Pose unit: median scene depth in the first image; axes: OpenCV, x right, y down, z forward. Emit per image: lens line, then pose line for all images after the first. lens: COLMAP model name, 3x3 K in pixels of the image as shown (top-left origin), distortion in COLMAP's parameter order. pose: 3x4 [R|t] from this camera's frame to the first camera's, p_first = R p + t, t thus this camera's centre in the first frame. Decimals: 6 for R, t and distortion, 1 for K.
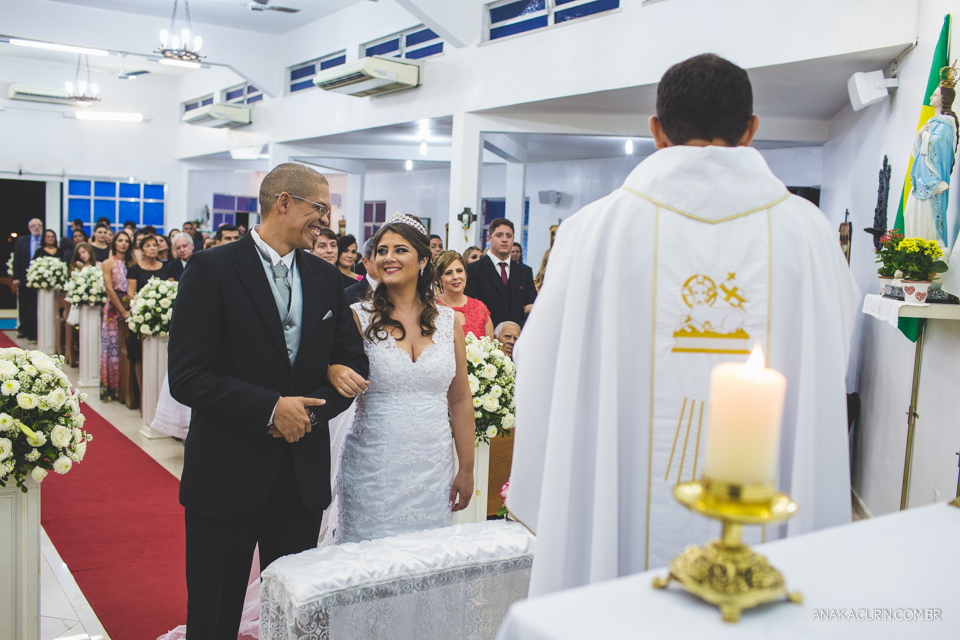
lens RADIAL K [[915.2, 0, 474.4], [0, 915.2, 322.8], [0, 0, 1]] dist [-0.102682, 0.127517]
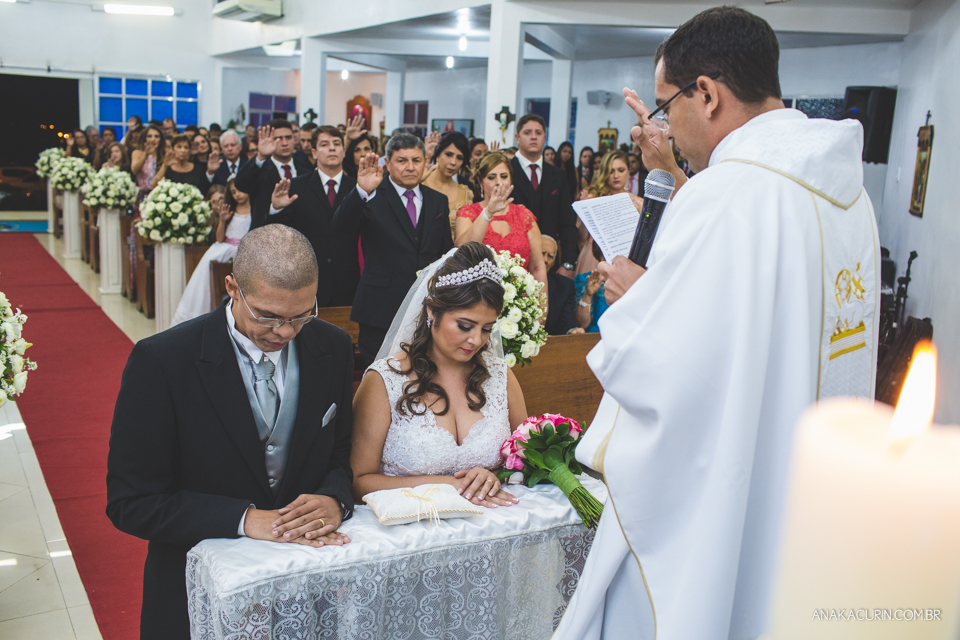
lens RADIAL K [[915.2, 0, 474.4], [0, 915.2, 322.8], [0, 0, 1]] dist [-0.102682, 0.127517]
pose [[0.998374, 0.019329, -0.053634, 0.014223], [-0.013706, 0.994556, 0.103296, -0.002955], [0.055338, -0.102393, 0.993204, 0.060538]]
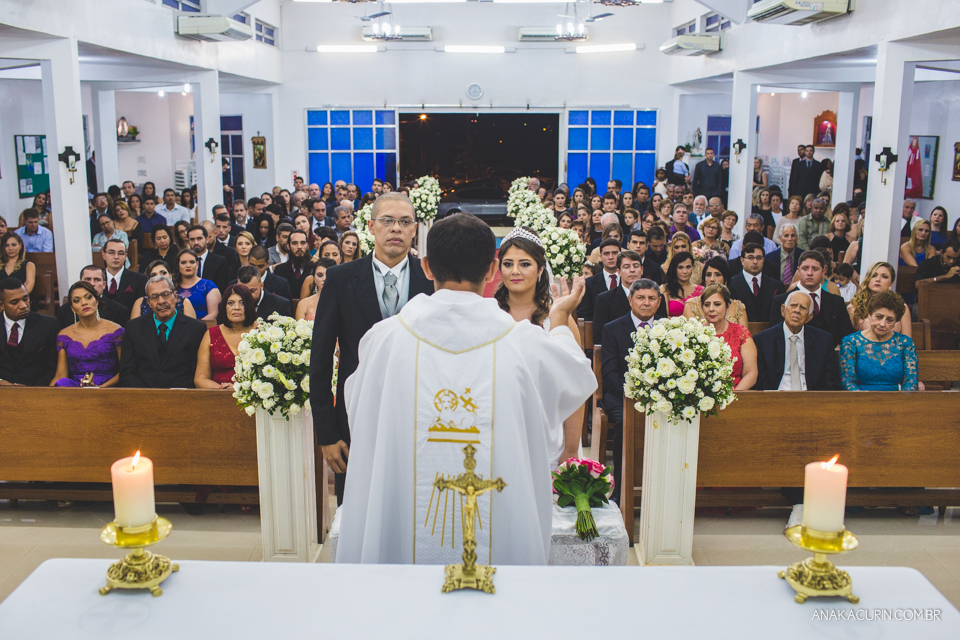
lens RADIAL K [[937.3, 0, 480.0], [0, 937.3, 320.0], [0, 0, 1]] dist [-0.065494, 0.013418]
pose [[0.824527, 0.076803, -0.560585, 0.186257], [-0.019828, 0.994058, 0.107027, -0.043835], [0.565474, -0.077131, 0.821151, -0.010207]]
